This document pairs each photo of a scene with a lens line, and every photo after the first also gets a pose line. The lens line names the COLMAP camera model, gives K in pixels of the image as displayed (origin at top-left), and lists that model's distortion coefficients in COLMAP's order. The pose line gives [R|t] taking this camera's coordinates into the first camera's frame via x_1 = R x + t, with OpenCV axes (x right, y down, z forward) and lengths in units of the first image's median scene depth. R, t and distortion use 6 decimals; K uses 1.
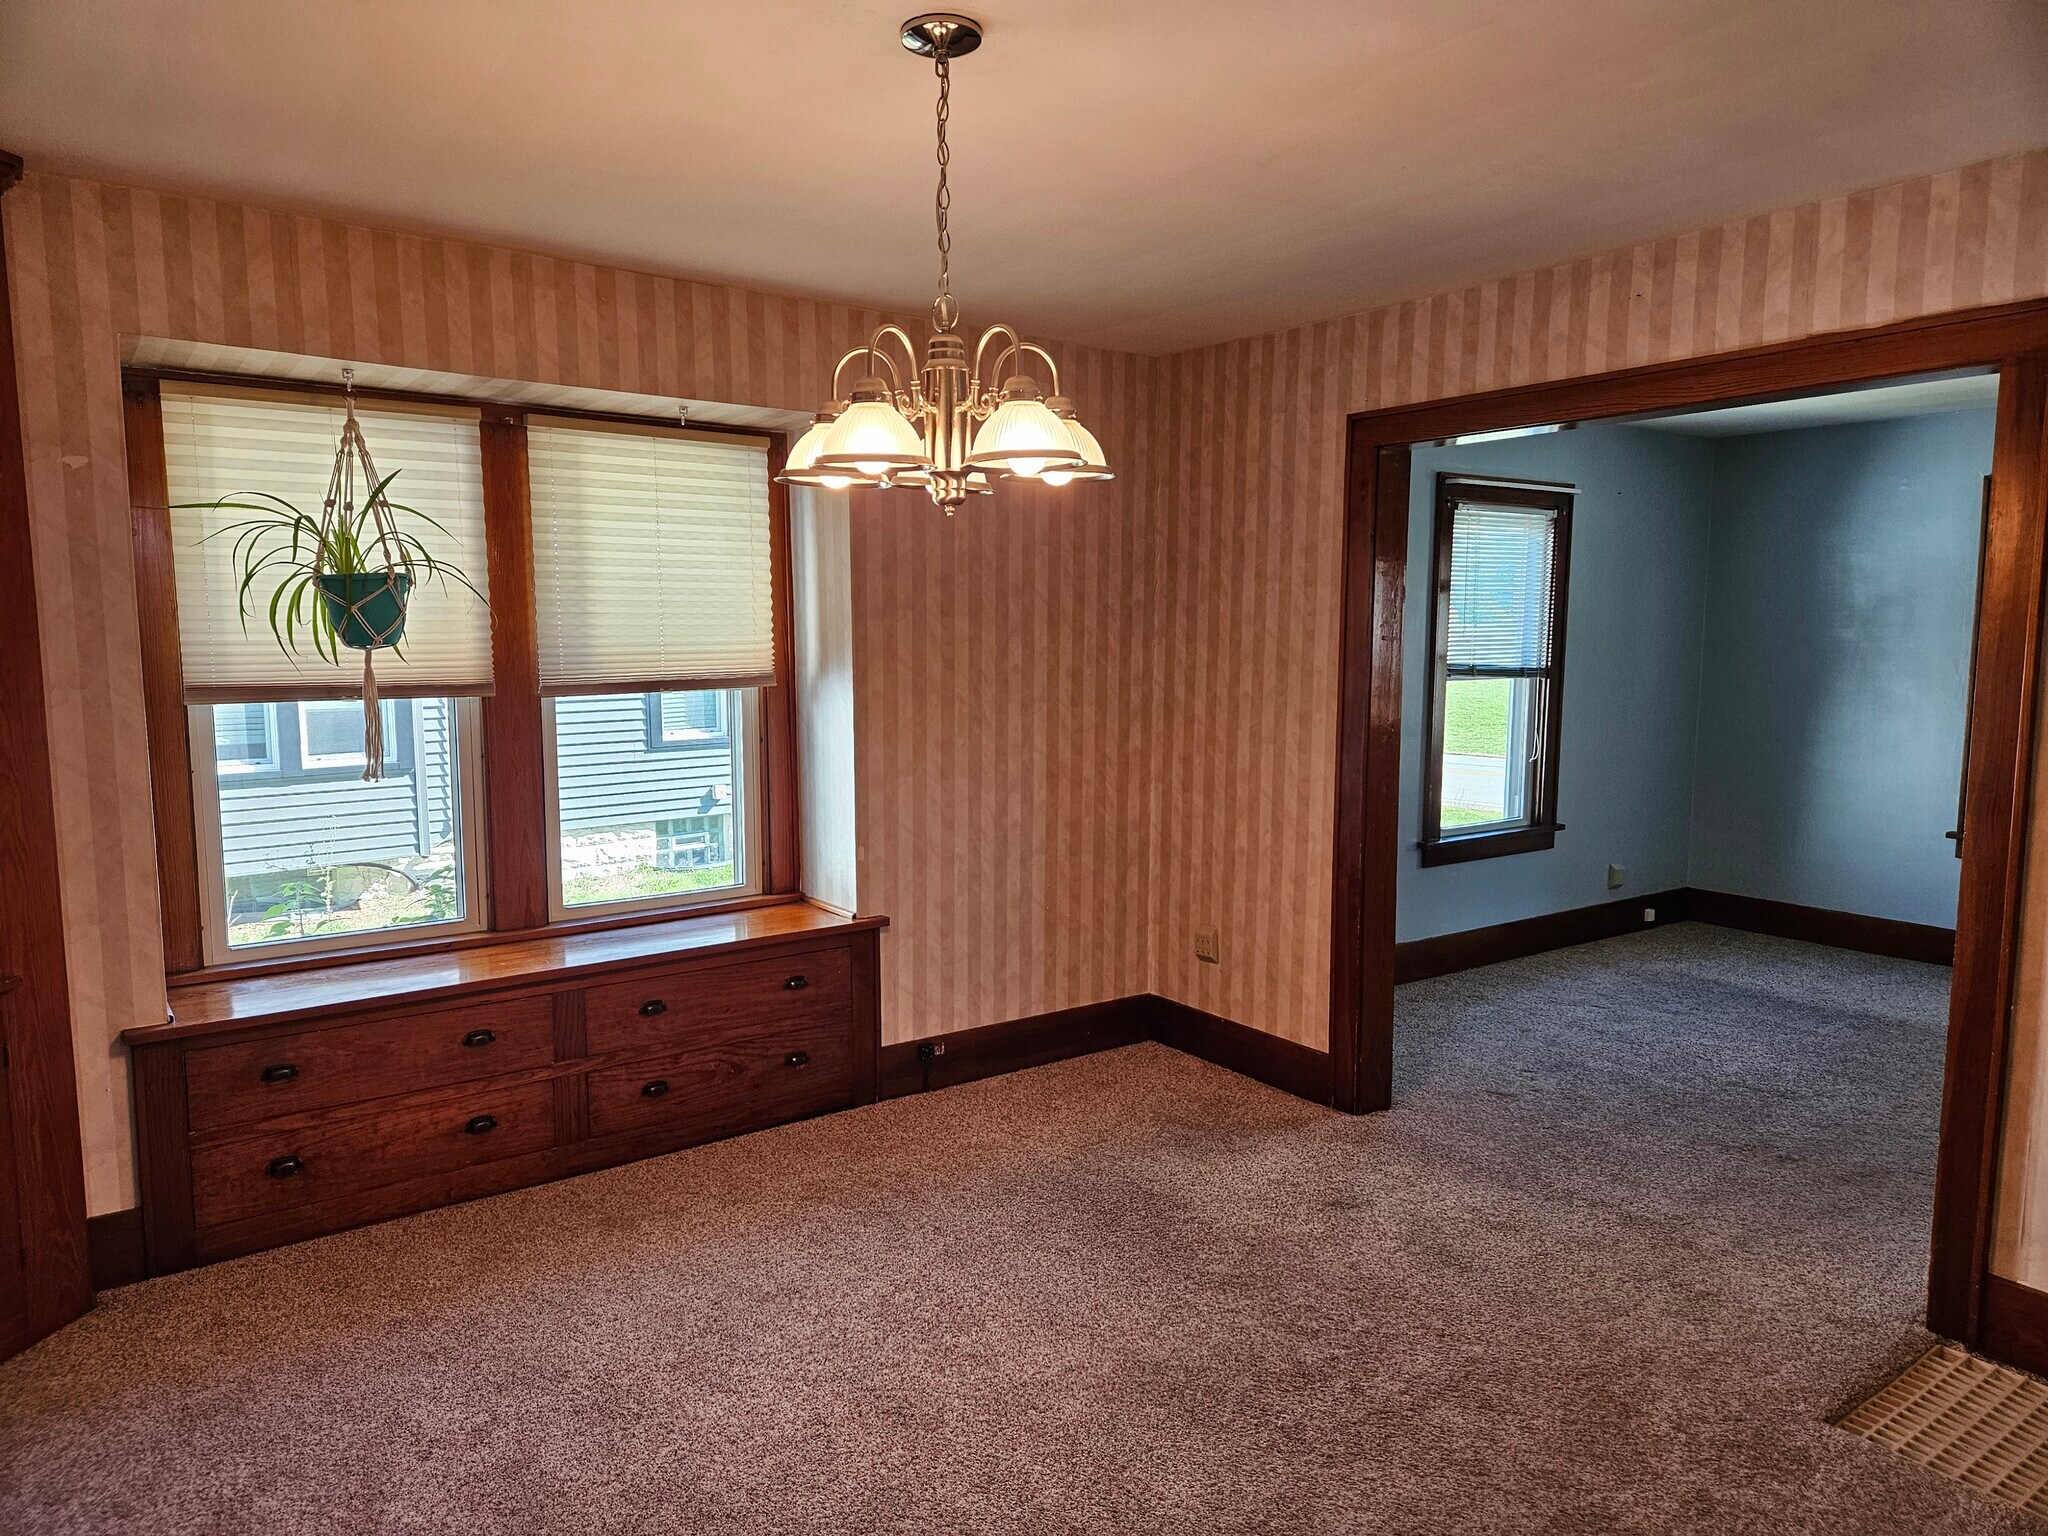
lens RADIAL K [[1337.7, 0, 1024.0], [0, 1337.7, 768.0], [0, 0, 1]] dist [0.034103, -0.001920]
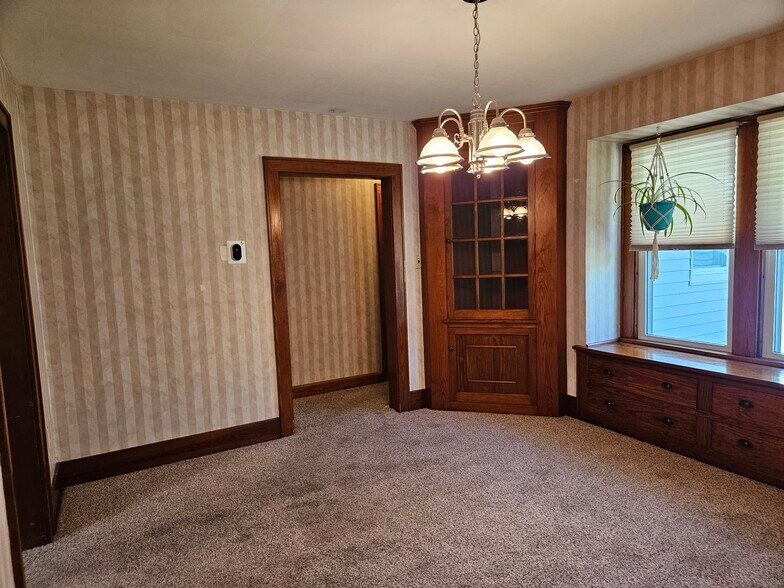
lens RADIAL K [[512.1, 0, 392.0], [0, 512.1, 294.0], [0, 0, 1]] dist [0.034103, -0.001920]
pose [[-0.117590, 0.096262, -0.988386, 0.608722], [-0.066113, 0.992324, 0.104512, -0.036521], [0.990859, 0.077635, -0.110323, 0.603131]]
